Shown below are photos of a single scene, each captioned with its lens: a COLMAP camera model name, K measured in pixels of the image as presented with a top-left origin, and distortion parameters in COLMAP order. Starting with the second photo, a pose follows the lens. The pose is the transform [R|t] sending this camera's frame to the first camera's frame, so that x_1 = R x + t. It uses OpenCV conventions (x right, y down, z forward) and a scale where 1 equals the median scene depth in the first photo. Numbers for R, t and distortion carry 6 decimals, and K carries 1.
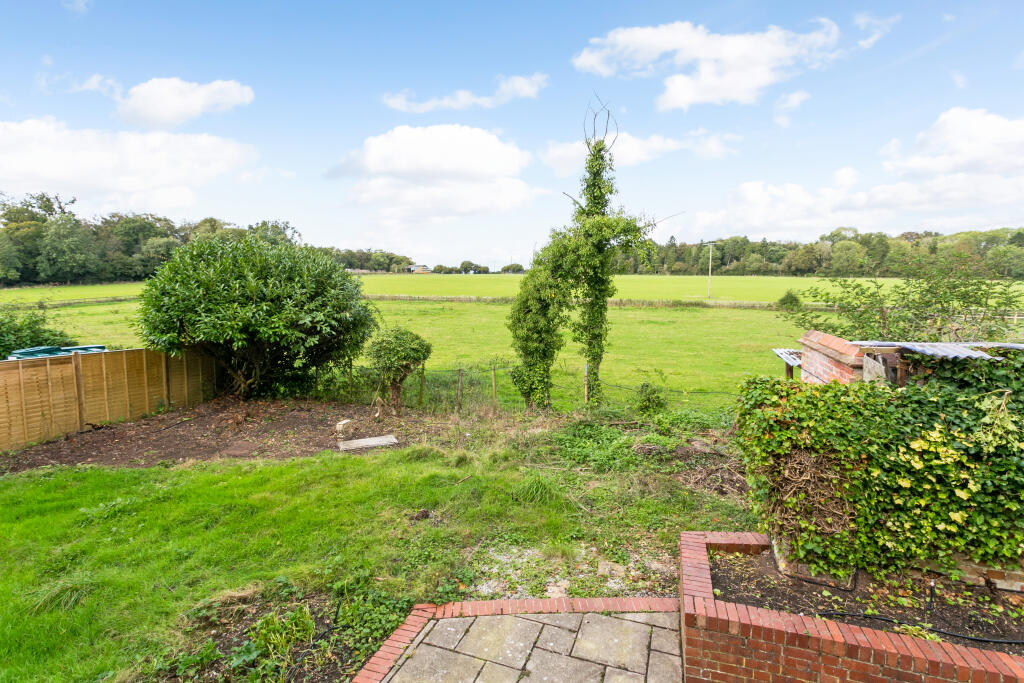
lens RADIAL K [[486.2, 0, 513.6], [0, 486.2, 357.2], [0, 0, 1]] dist [0.002623, 0.001265]
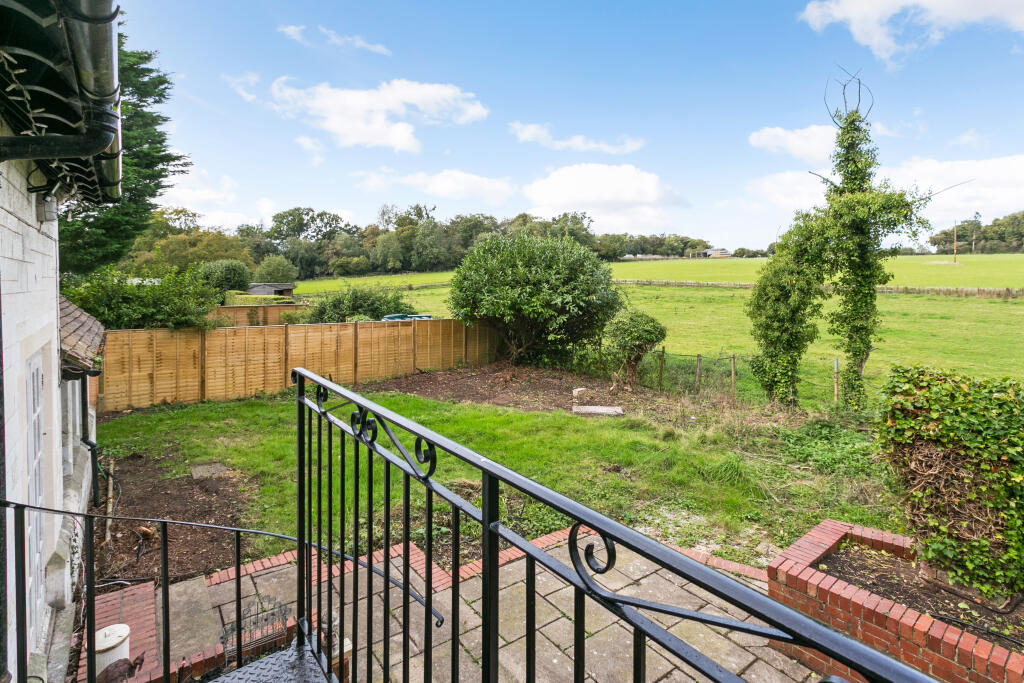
lens RADIAL K [[513.3, 0, 512.0], [0, 513.3, 341.5], [0, 0, 1]] dist [0.000712, 0.000219]
pose [[0.836484, 0.069553, -0.543559, 0.167349], [-0.075090, 0.997104, 0.012031, 0.015898], [0.542822, 0.030752, 0.839285, -0.114808]]
